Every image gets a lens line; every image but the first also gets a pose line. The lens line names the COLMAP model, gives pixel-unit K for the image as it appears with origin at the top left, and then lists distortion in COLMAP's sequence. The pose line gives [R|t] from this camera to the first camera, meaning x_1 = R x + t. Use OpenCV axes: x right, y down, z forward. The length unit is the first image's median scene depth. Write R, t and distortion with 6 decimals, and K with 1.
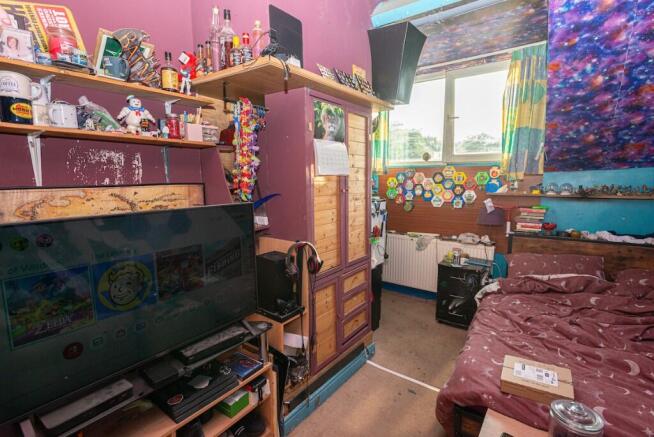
lens RADIAL K [[313.7, 0, 327.0], [0, 313.7, 218.5], [0, 0, 1]] dist [0.000697, 0.000004]
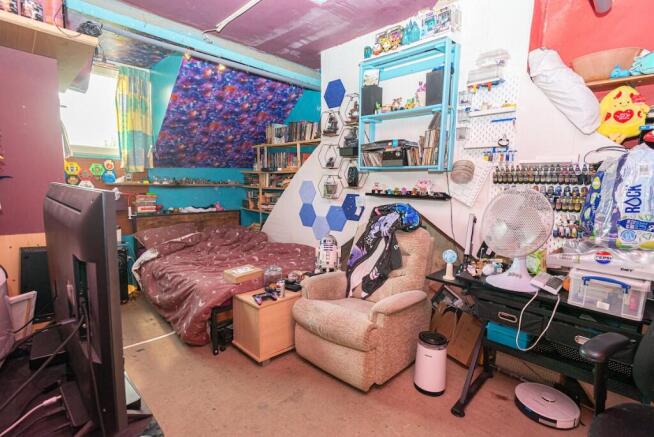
lens RADIAL K [[313.7, 0, 327.0], [0, 313.7, 218.5], [0, 0, 1]] dist [0.000697, 0.000004]
pose [[0.152710, -0.105572, 0.982616, -0.554605], [0.099364, 0.990880, 0.091018, 0.023160], [-0.983263, 0.083737, 0.161807, 0.066991]]
